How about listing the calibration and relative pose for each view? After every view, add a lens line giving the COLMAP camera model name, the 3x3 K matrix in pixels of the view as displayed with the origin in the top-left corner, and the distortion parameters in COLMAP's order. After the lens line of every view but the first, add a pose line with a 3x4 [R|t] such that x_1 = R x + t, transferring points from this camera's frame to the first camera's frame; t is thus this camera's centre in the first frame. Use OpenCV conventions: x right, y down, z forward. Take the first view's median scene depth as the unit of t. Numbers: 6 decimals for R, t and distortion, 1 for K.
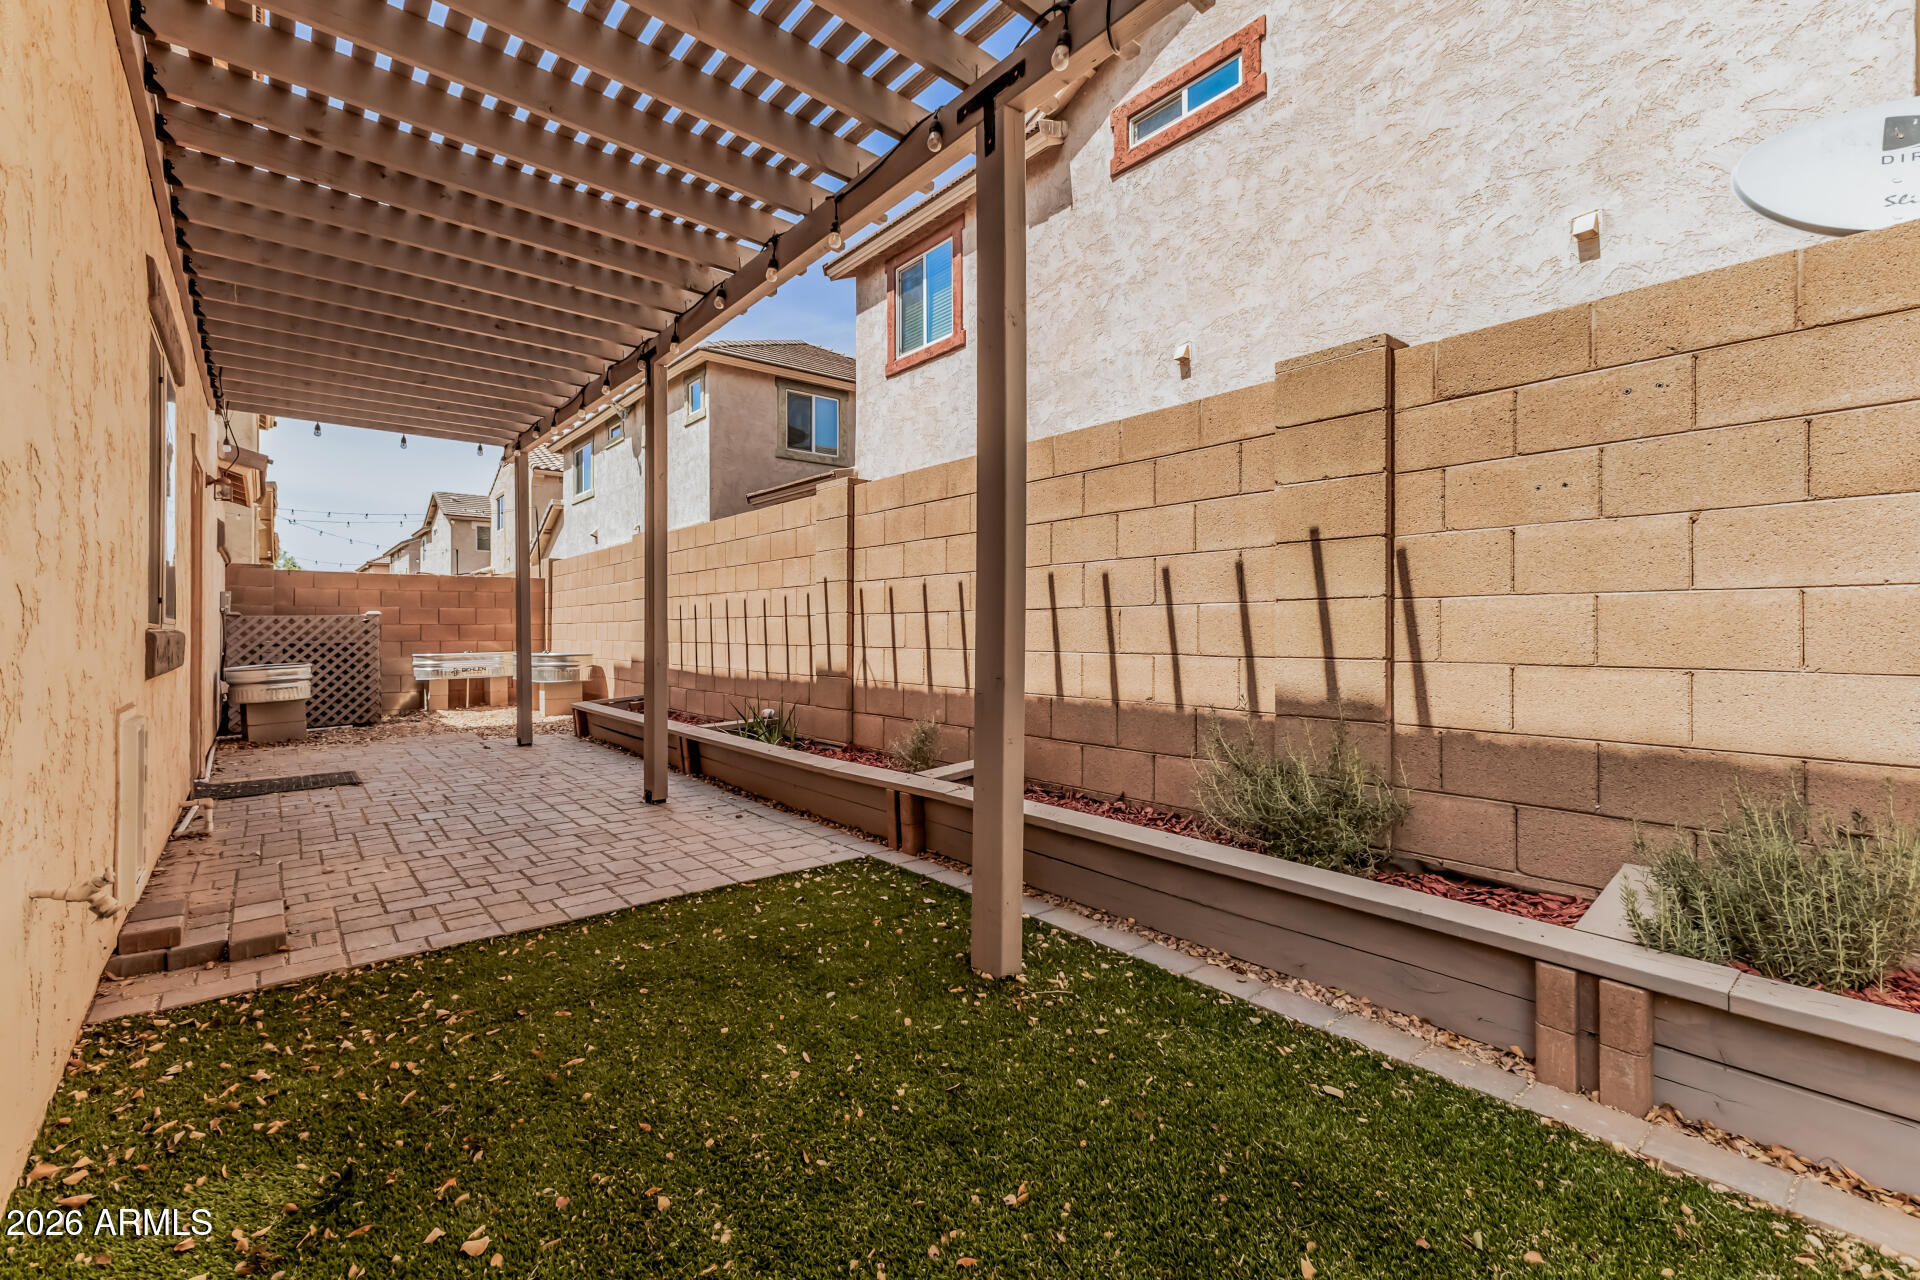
lens RADIAL K [[829.5, 0, 955.6], [0, 829.5, 636.2], [0, 0, 1]] dist [0.014762, -0.001084]
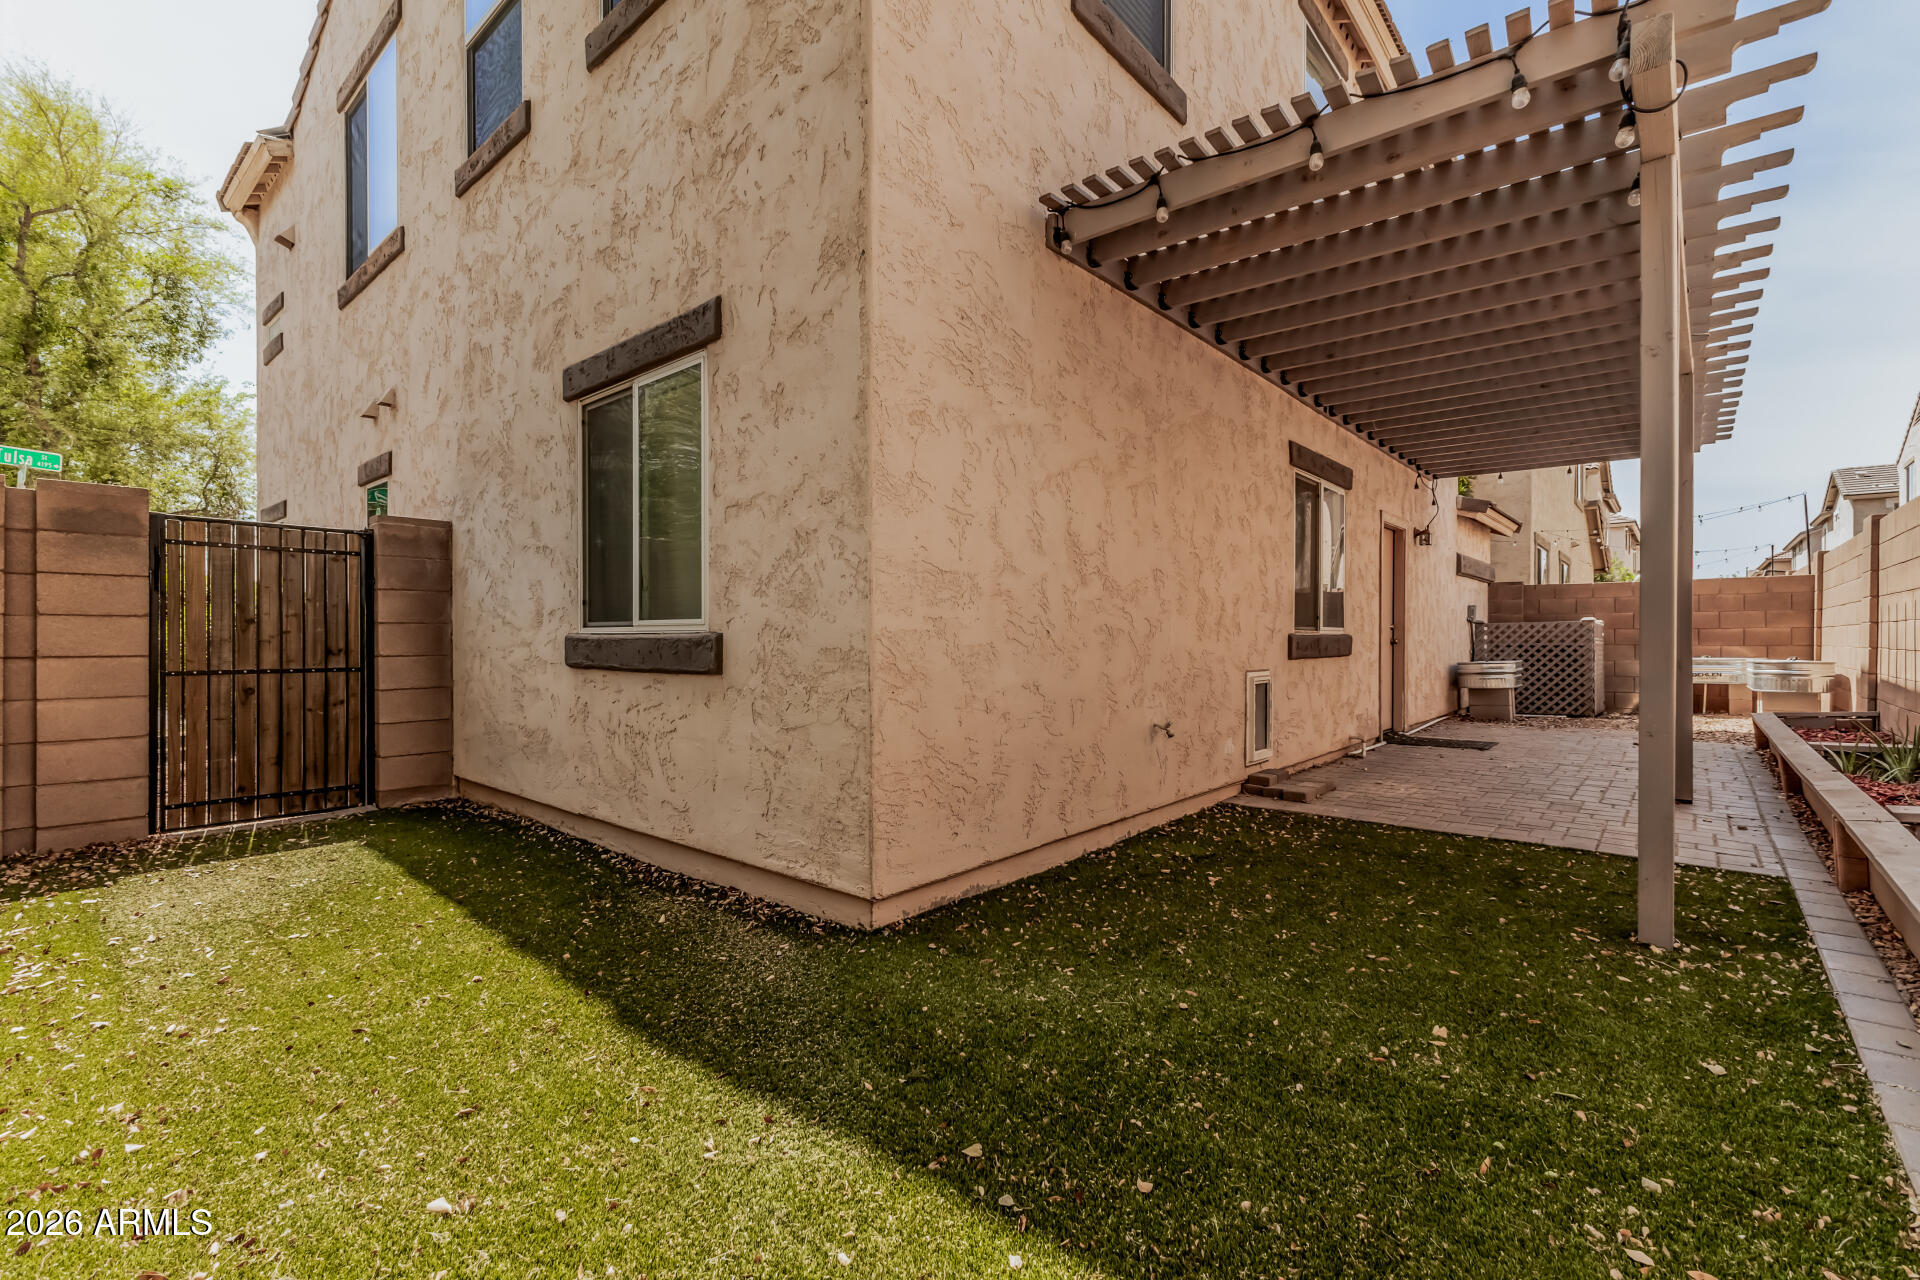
lens RADIAL K [[829.5, 0, 961.7], [0, 829.5, 638.7], [0, 0, 1]] dist [0.014762, -0.001084]
pose [[0.164406, 0.004084, -0.986384, 0.310808], [-0.006925, 0.999972, 0.002986, 0.001332], [0.986369, 0.006340, 0.164429, -0.026923]]
